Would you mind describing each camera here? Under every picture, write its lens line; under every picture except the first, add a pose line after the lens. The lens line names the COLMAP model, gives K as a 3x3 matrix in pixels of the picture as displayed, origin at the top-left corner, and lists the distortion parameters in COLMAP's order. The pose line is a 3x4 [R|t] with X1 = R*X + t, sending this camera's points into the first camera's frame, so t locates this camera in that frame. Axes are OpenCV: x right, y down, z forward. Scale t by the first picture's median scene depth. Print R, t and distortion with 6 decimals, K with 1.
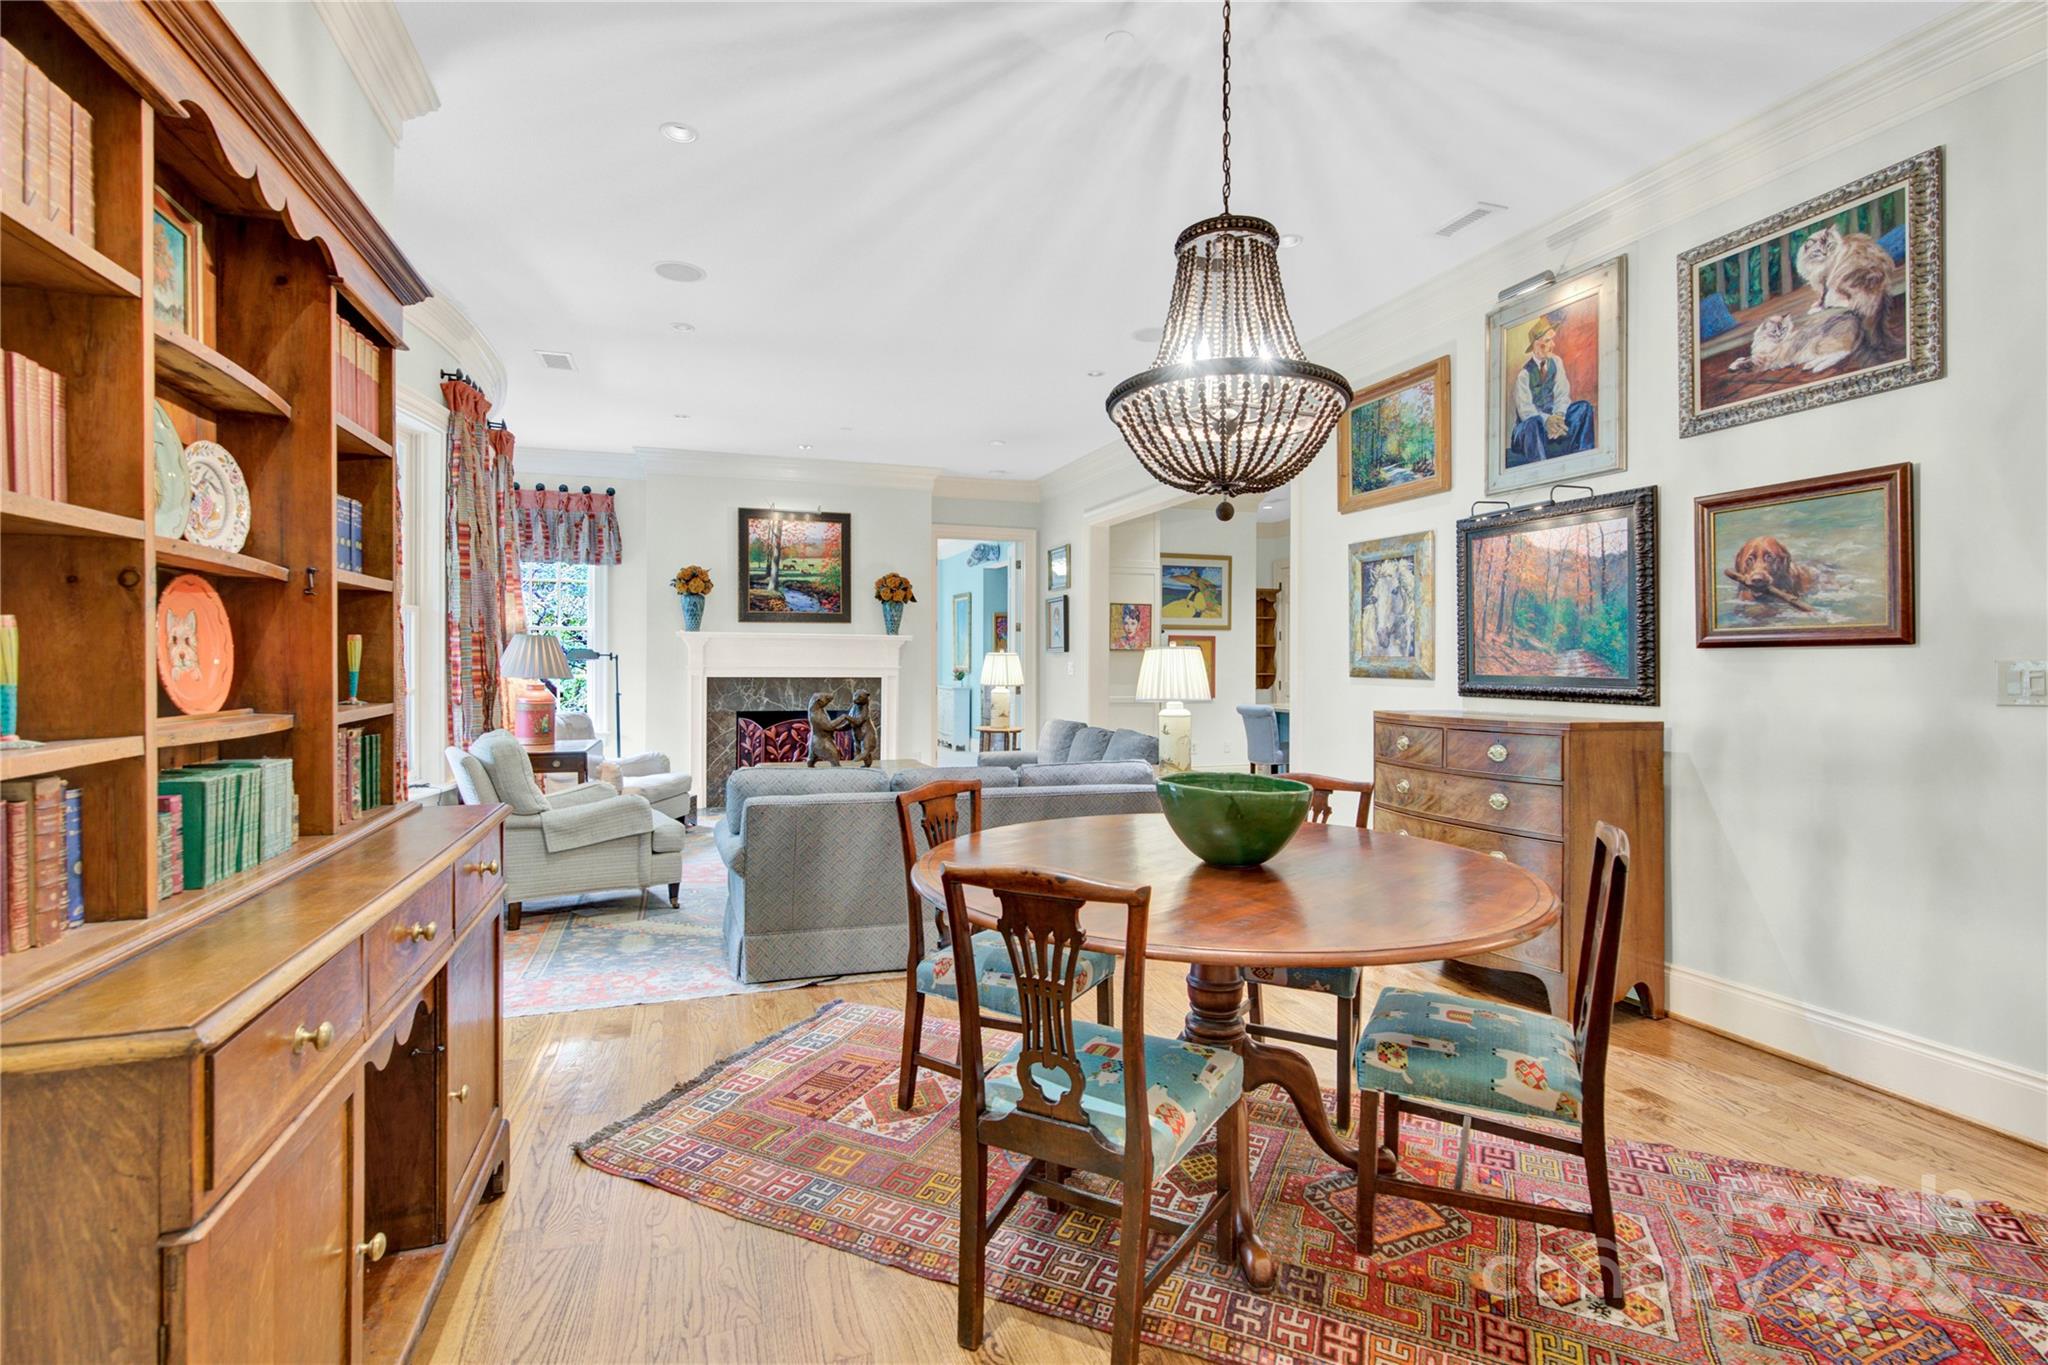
lens RADIAL K [[1000.7, 0, 980.2], [0, 1000.7, 662.1], [0, 0, 1]] dist [0.011629, -0.000008]
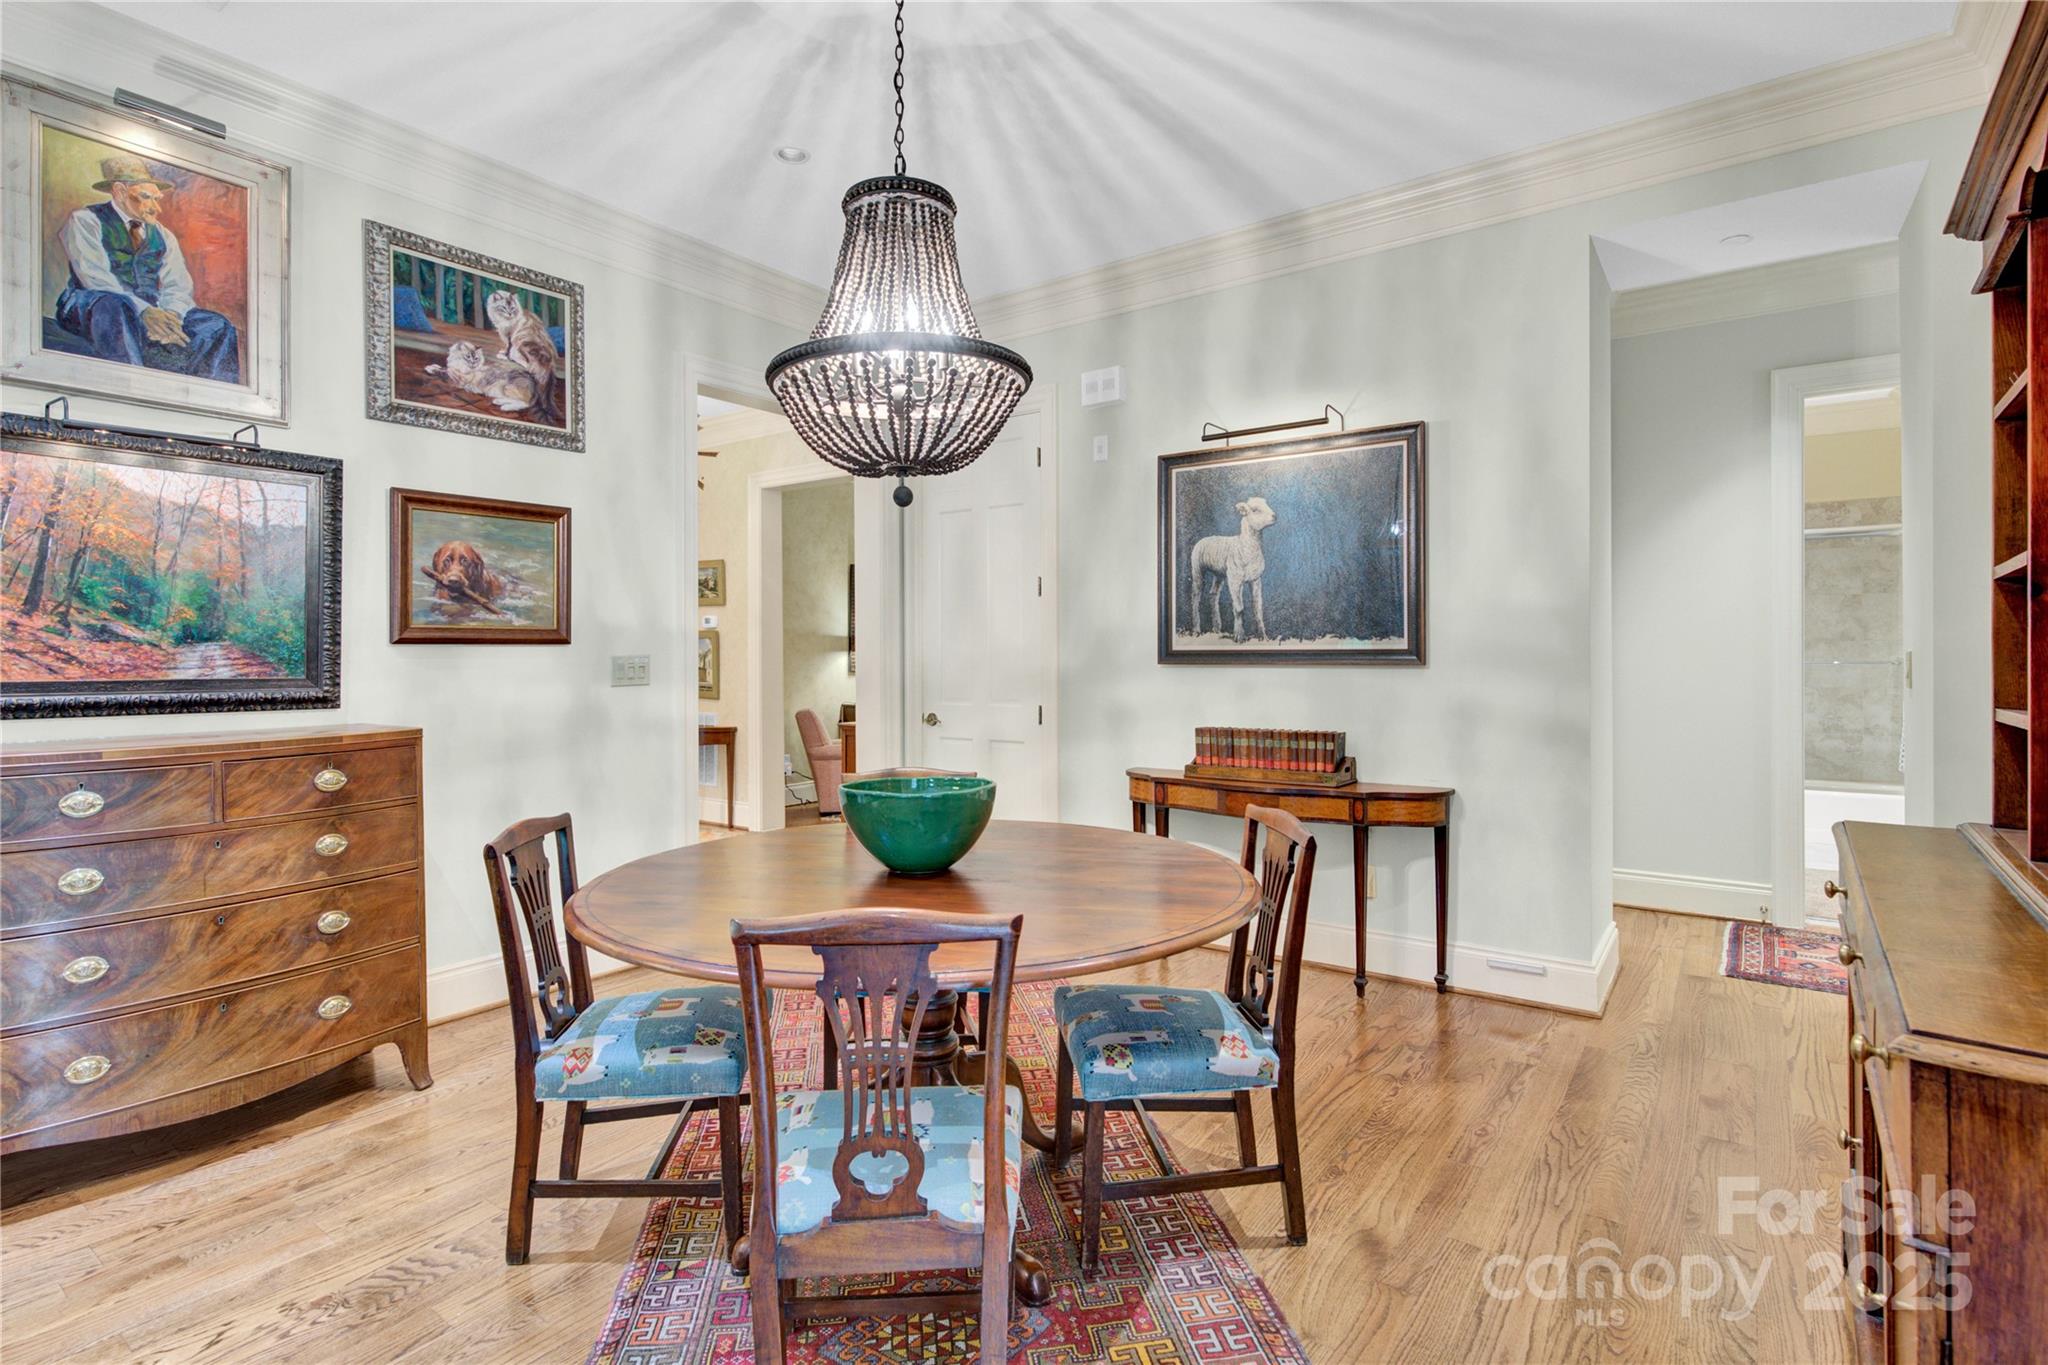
lens RADIAL K [[1000.7, 0, 1036.8], [0, 1000.7, 661.8], [0, 0, 1]] dist [0.011629, -0.000008]
pose [[-0.609639, -0.006883, 0.792649, -0.446302], [0.000831, 0.999956, 0.009322, -0.005154], [-0.792679, 0.006342, -0.609607, 1.144523]]
